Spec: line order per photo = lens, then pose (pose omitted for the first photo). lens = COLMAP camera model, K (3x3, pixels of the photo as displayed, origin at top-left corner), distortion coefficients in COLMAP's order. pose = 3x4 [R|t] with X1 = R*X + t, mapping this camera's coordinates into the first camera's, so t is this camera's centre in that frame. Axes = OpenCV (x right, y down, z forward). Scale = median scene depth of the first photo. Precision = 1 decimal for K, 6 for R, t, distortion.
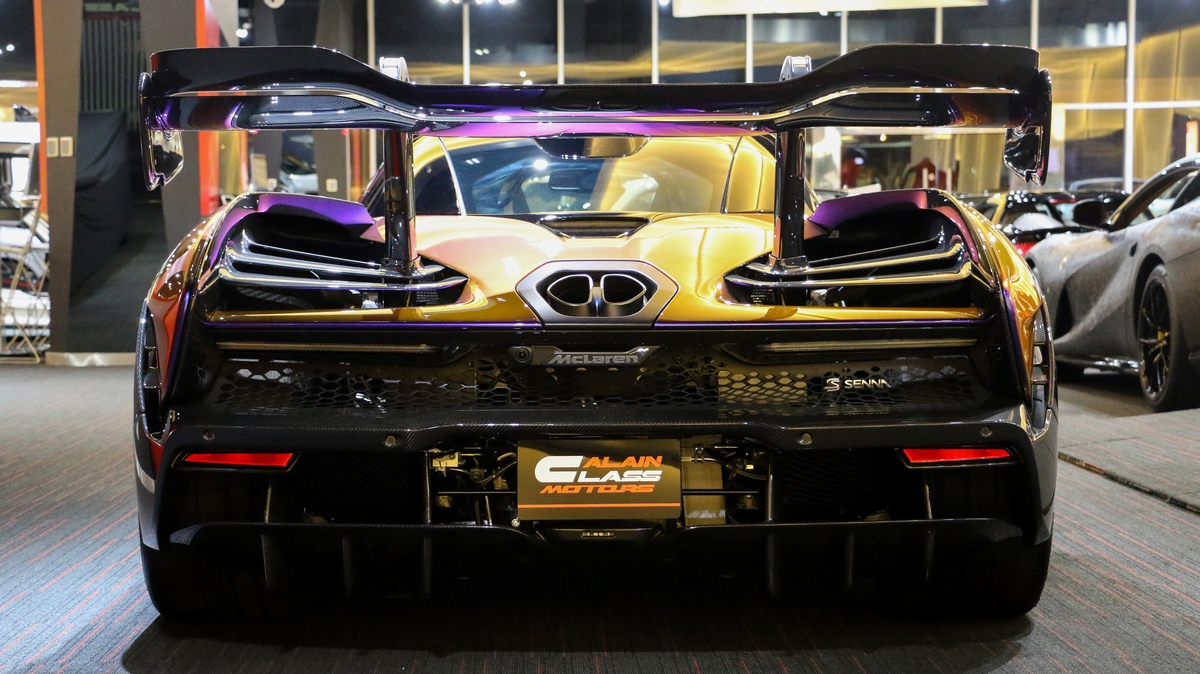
lens RADIAL K [[3051.7, 0, 604.9], [0, 3051.7, 336.9], [0, 0, 1]] dist [0.531907, 0.000000]
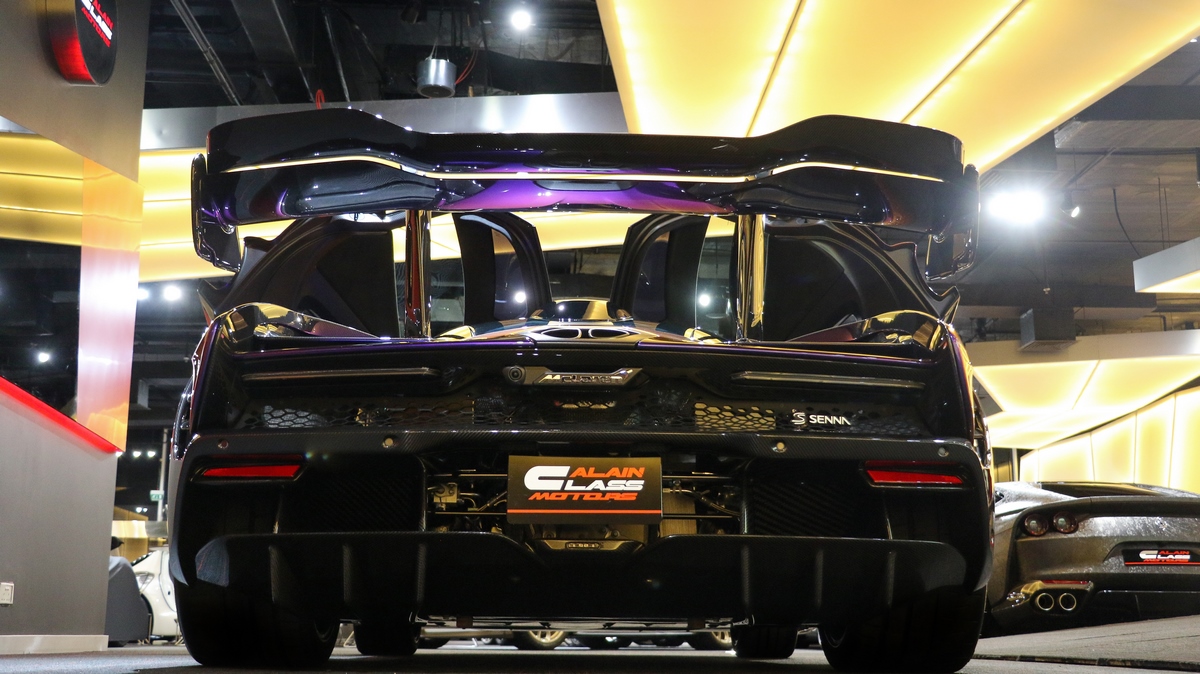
lens RADIAL K [[1562.2, 0, 602.1], [0, 1562.2, 332.3], [0, 0, 1]] dist [-0.002981, 0.000000]
pose [[0.999871, 0.015127, 0.005468, 0.000330], [-0.013296, 0.968591, -0.248303, 0.126307], [-0.009052, 0.248198, 0.968667, 0.452606]]
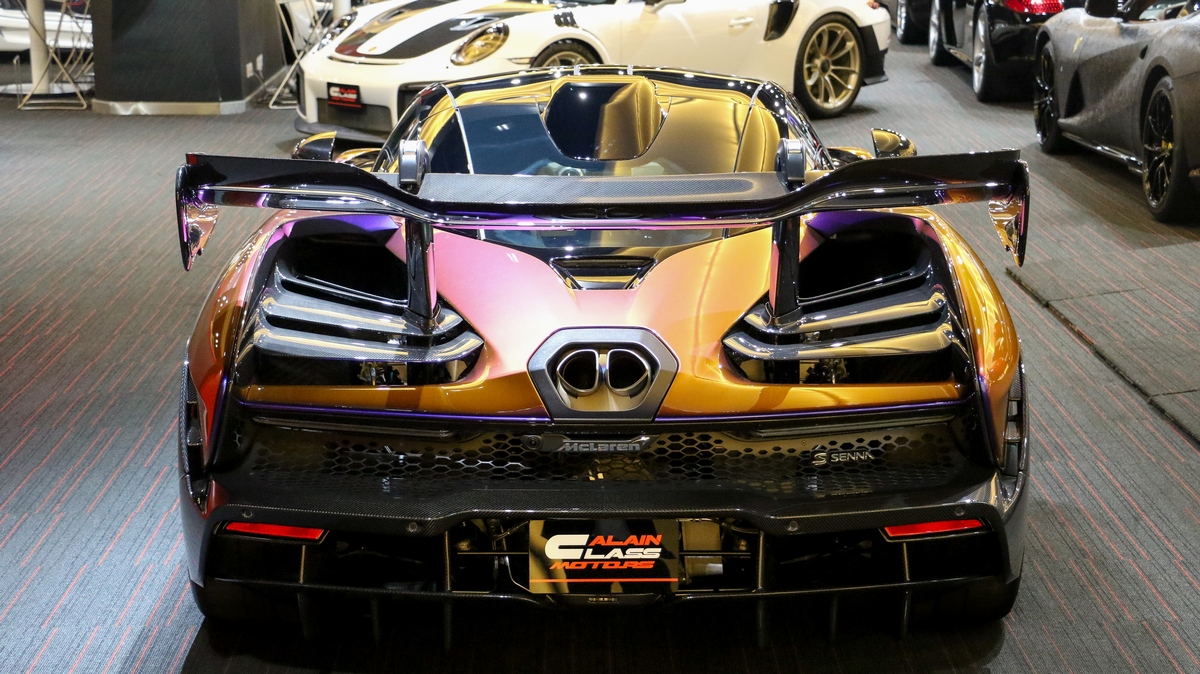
lens RADIAL K [[3051.7, 0, 597.5], [0, 3051.7, 336.9], [0, 0, 1]] dist [0.531907, 0.000000]
pose [[0.999838, 0.004245, -0.017500, 0.014442], [-0.000719, 0.980450, 0.196765, -0.240953], [0.017993, -0.196721, 0.980294, -0.057065]]
